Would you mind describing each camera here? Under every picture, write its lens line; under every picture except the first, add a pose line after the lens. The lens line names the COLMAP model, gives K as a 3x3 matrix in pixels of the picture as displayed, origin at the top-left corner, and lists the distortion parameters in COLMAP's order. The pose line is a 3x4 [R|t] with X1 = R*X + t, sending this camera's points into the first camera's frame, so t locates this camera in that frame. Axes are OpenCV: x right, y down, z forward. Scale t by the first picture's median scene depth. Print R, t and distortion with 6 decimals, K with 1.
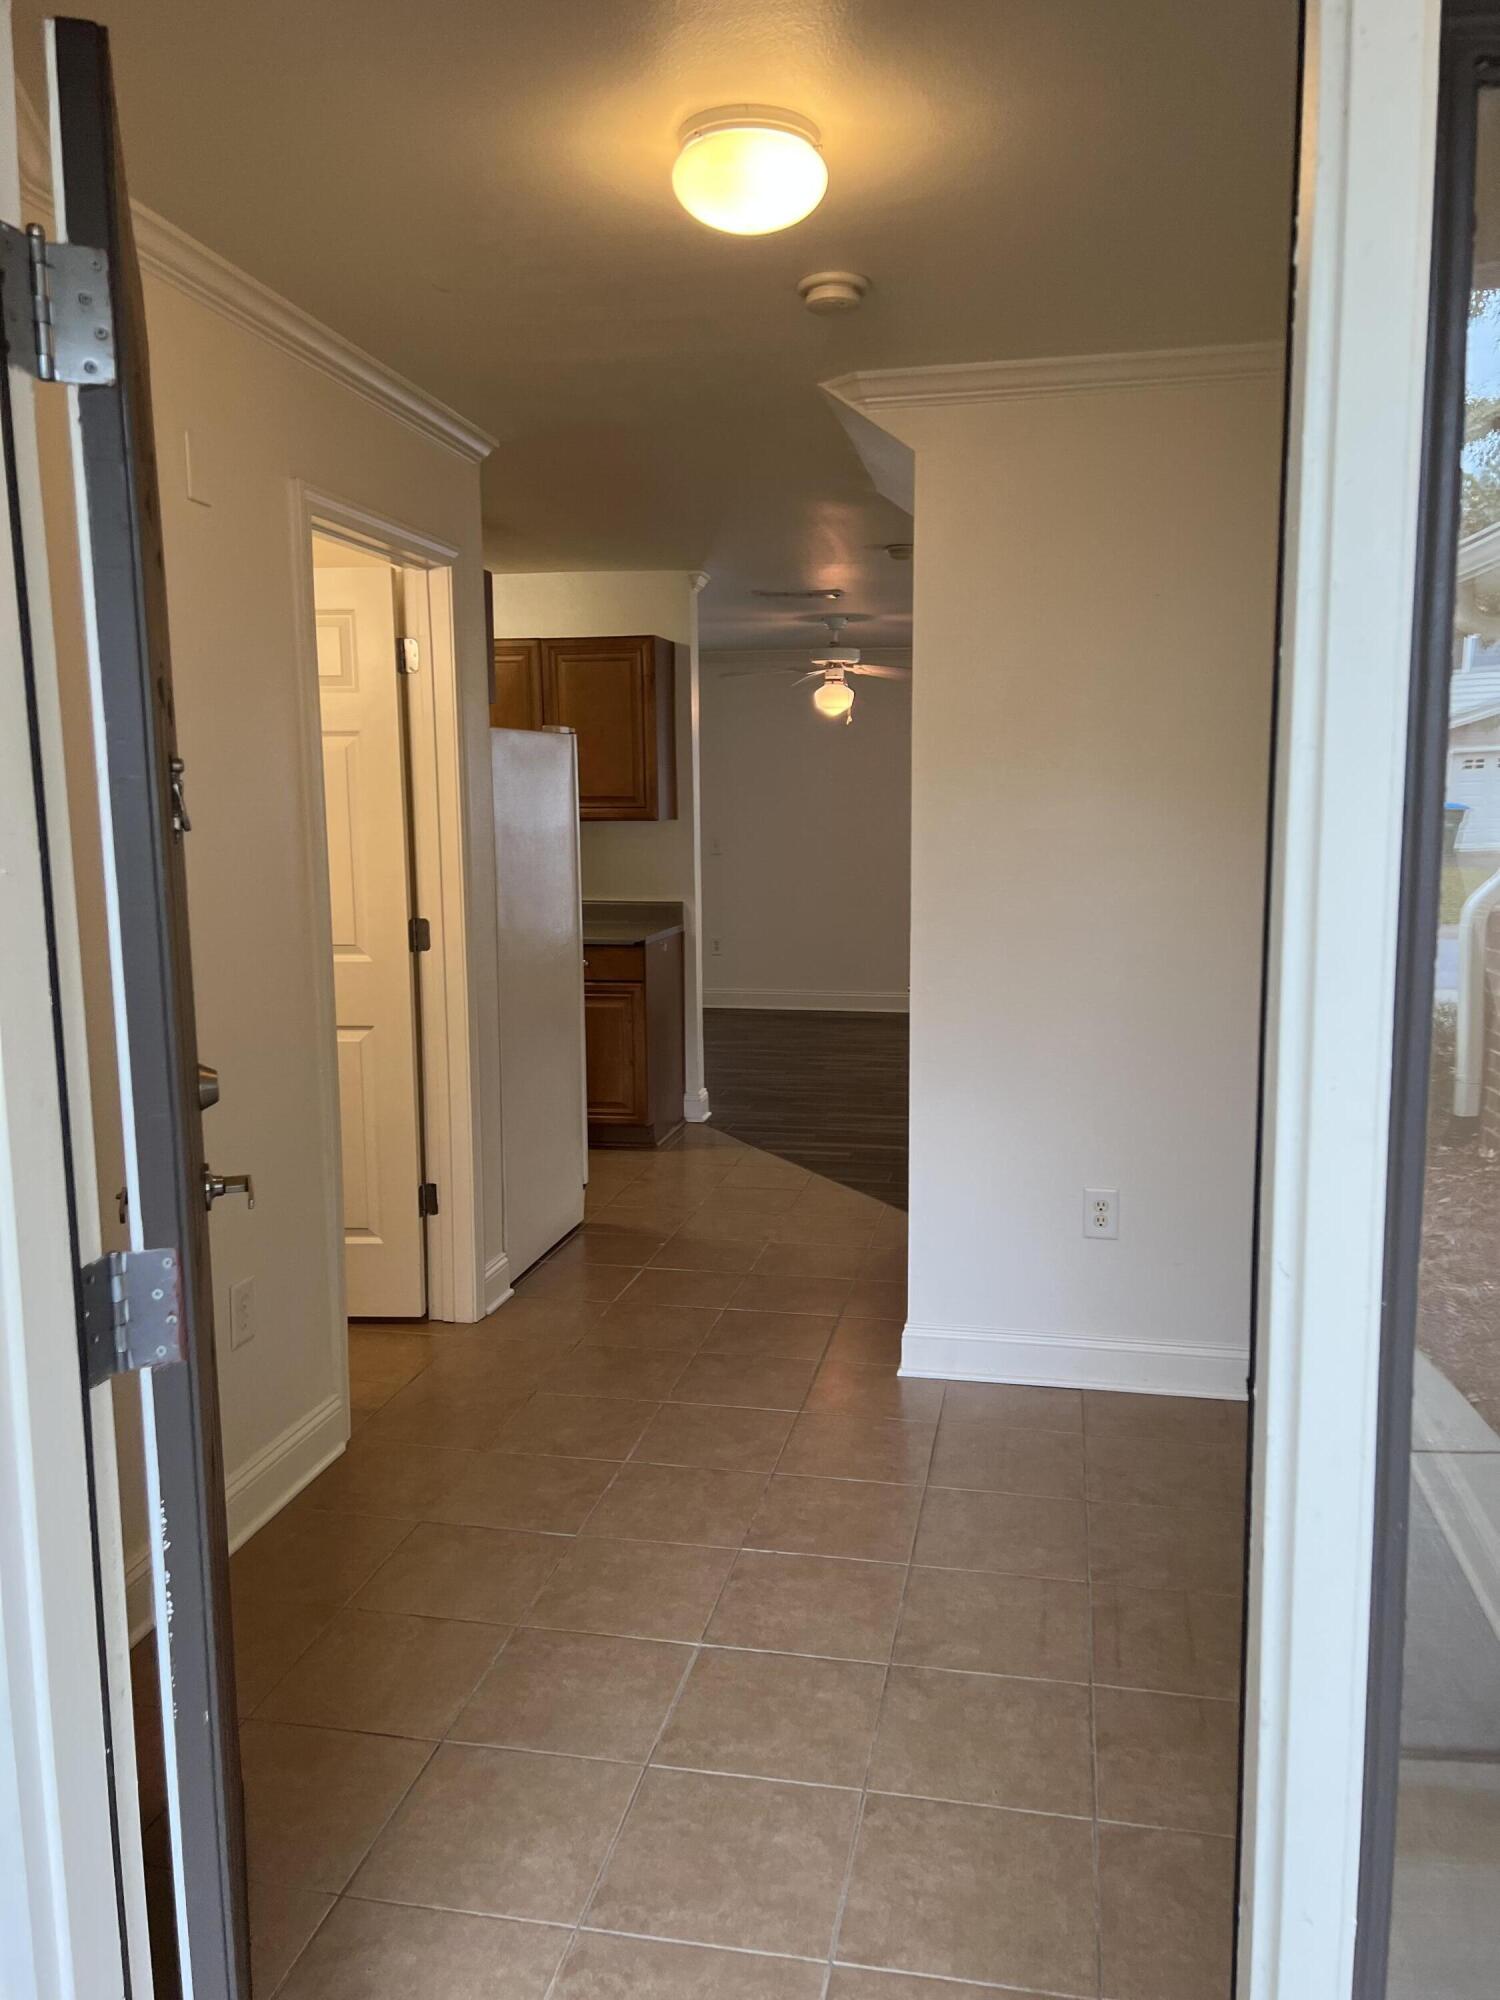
lens RADIAL K [[1506.8, 0, 763.5], [0, 1506.8, 1002.5], [0, 0, 1]] dist [0.067408, -0.079212]
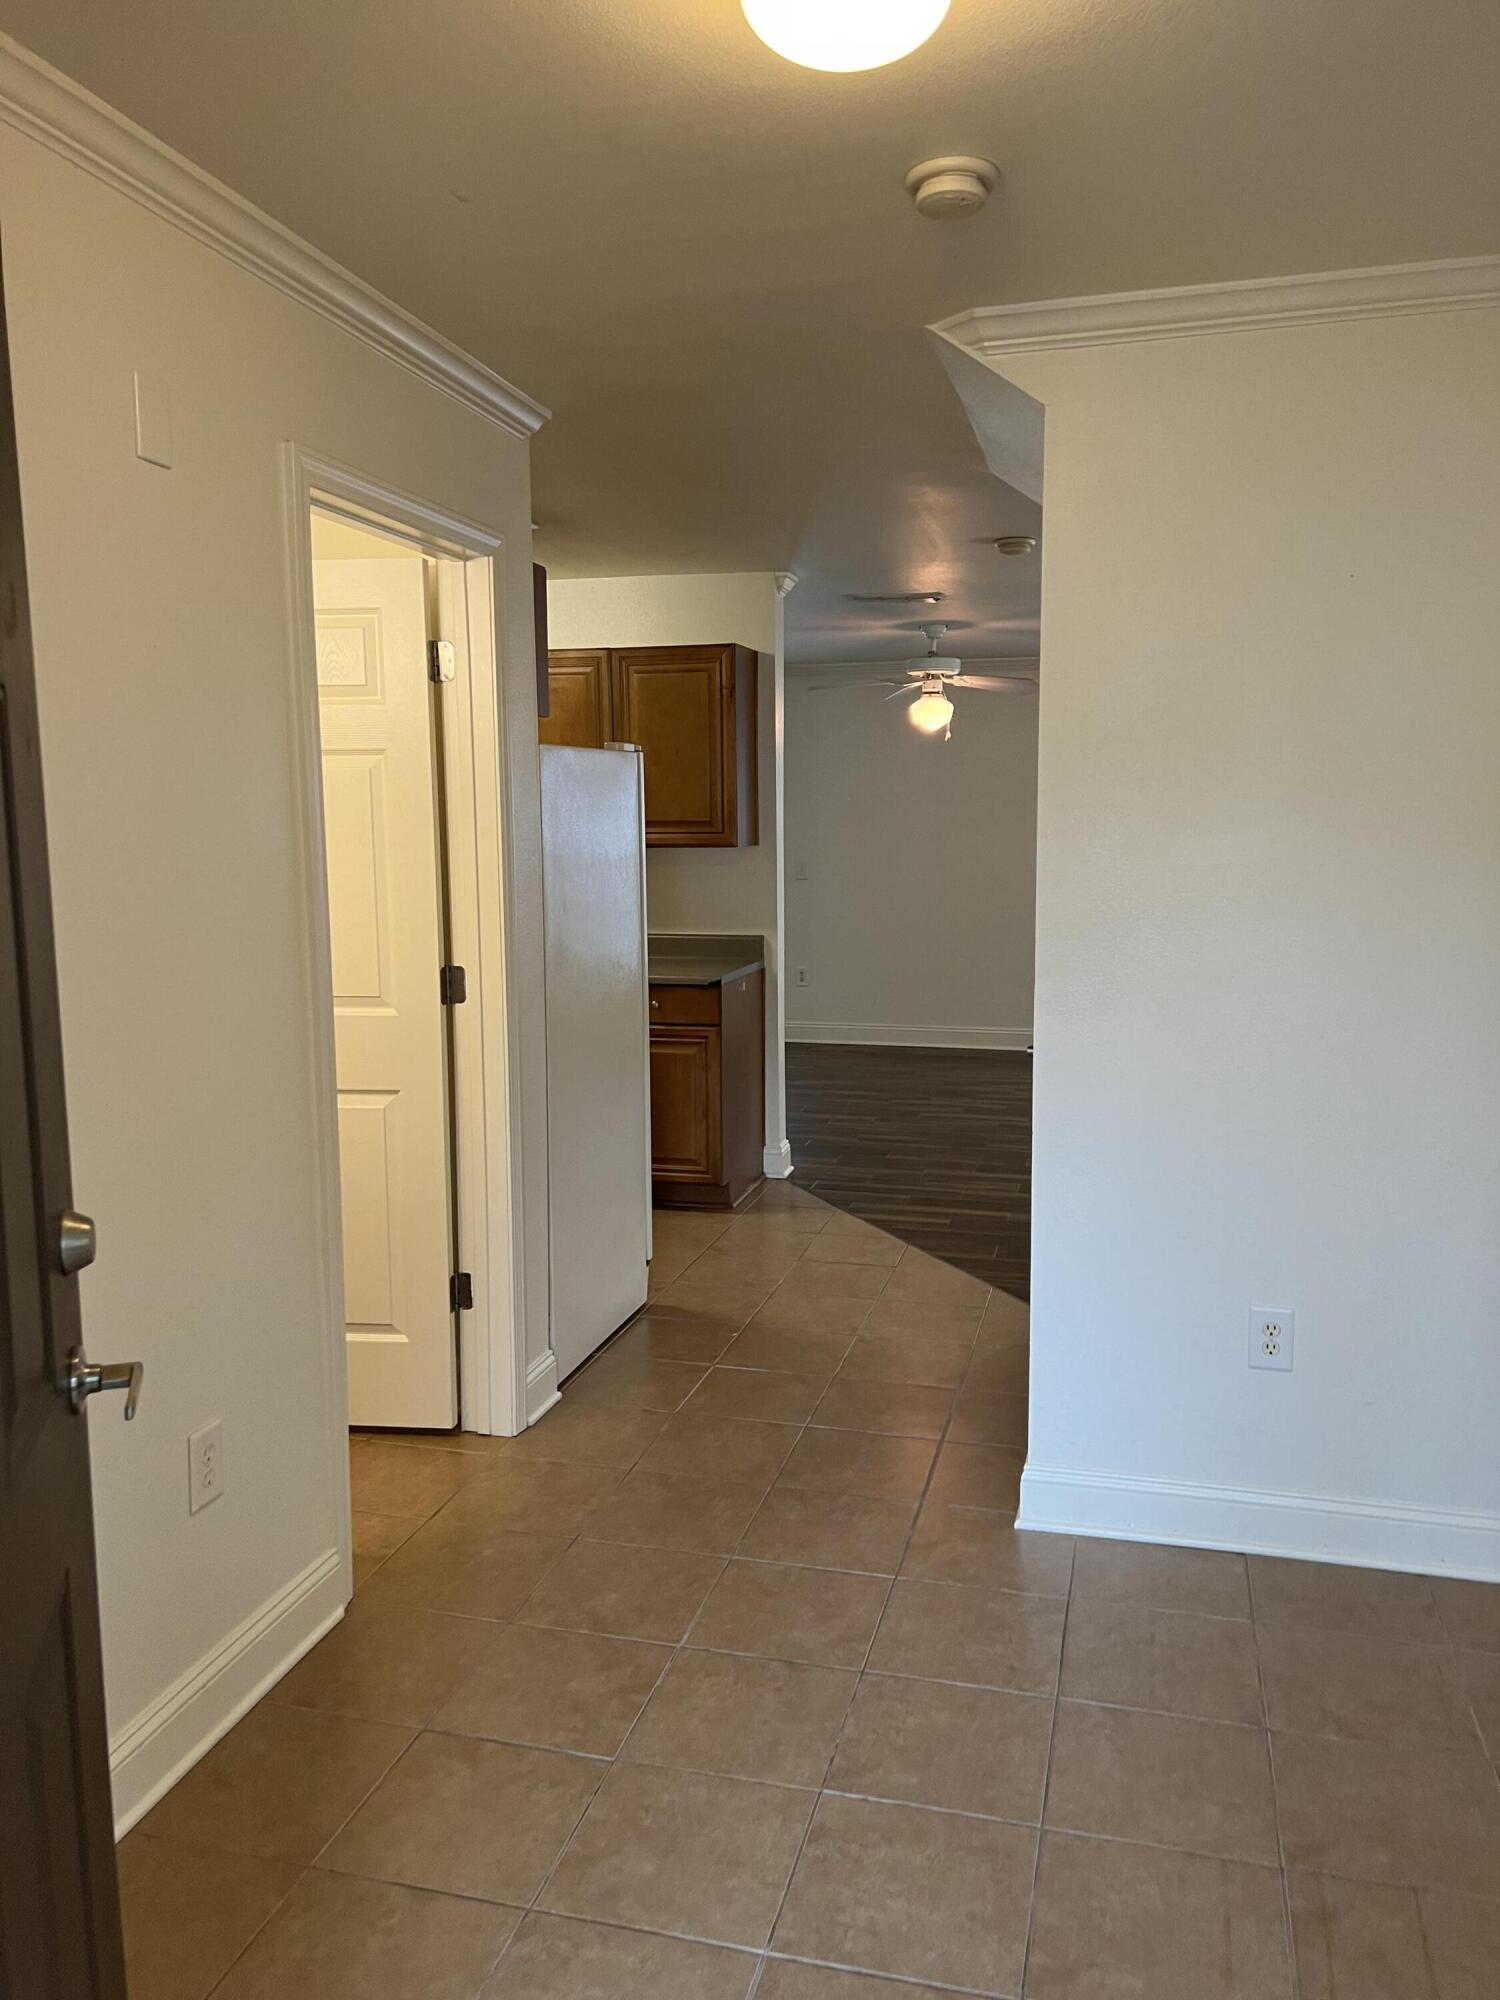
lens RADIAL K [[1506.8, 0, 753.8], [0, 1506.8, 994.2], [0, 0, 1]] dist [0.067408, -0.079212]
pose [[0.997881, 0.006938, -0.064699, -0.001463], [-0.008055, 0.999823, -0.017021, -0.028065], [0.064569, 0.017506, 0.997760, 0.165260]]
